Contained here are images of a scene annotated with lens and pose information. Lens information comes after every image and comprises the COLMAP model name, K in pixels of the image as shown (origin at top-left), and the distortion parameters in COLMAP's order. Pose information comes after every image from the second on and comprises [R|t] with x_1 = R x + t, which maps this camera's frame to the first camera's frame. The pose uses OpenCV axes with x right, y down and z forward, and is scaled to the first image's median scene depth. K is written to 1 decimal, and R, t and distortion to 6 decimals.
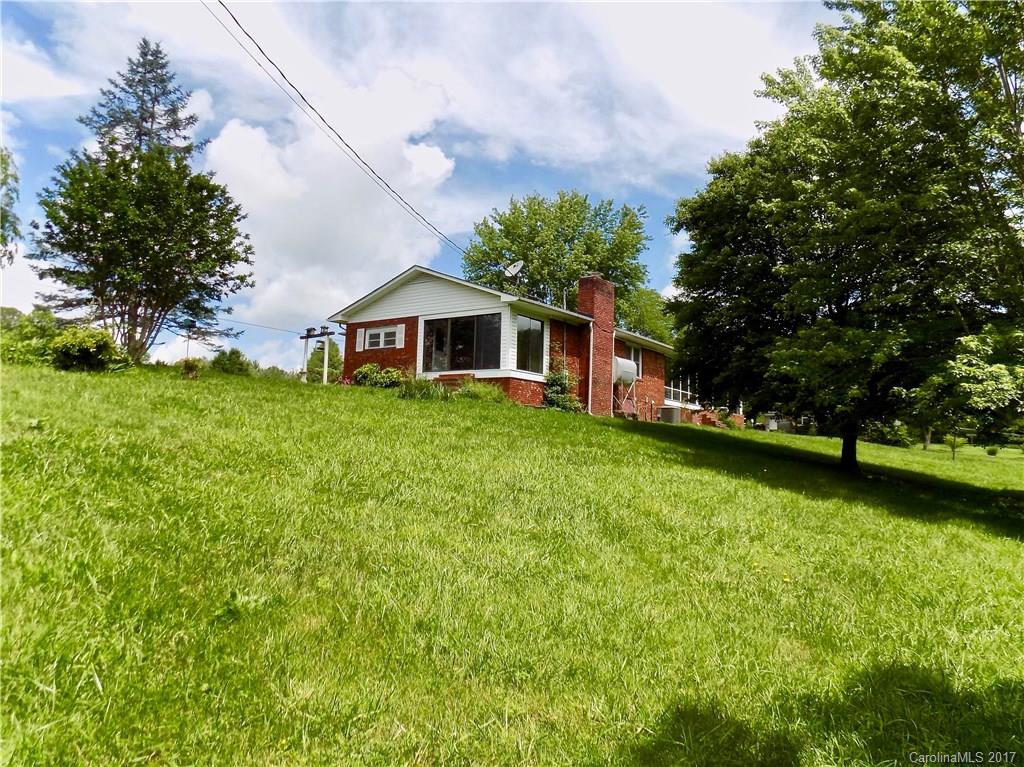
lens RADIAL K [[833.9, 0, 512.0], [0, 833.9, 383.5], [0, 0, 1]] dist [-0.124472, 0.000538]
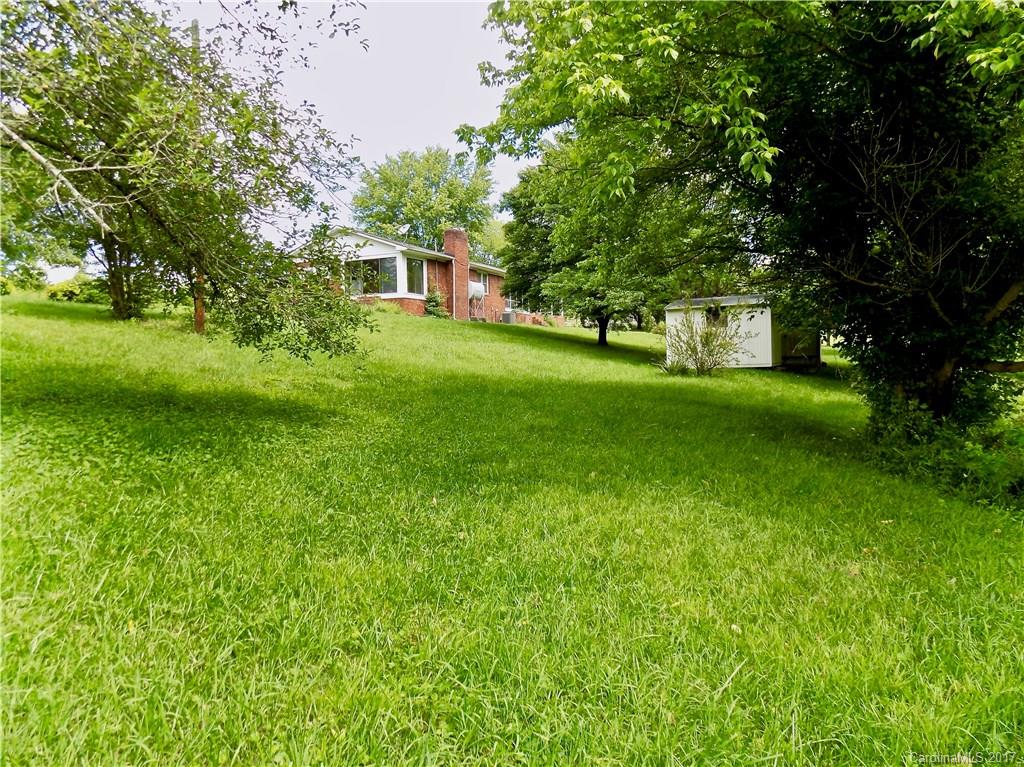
lens RADIAL K [[833.9, 0, 512.0], [0, 833.9, 383.5], [0, 0, 1]] dist [-0.124472, 0.000538]
pose [[0.986863, -0.043946, 0.155466, -0.051013], [0.026650, 0.993392, 0.111637, -0.015829], [-0.159345, -0.106027, 0.981513, -0.600893]]
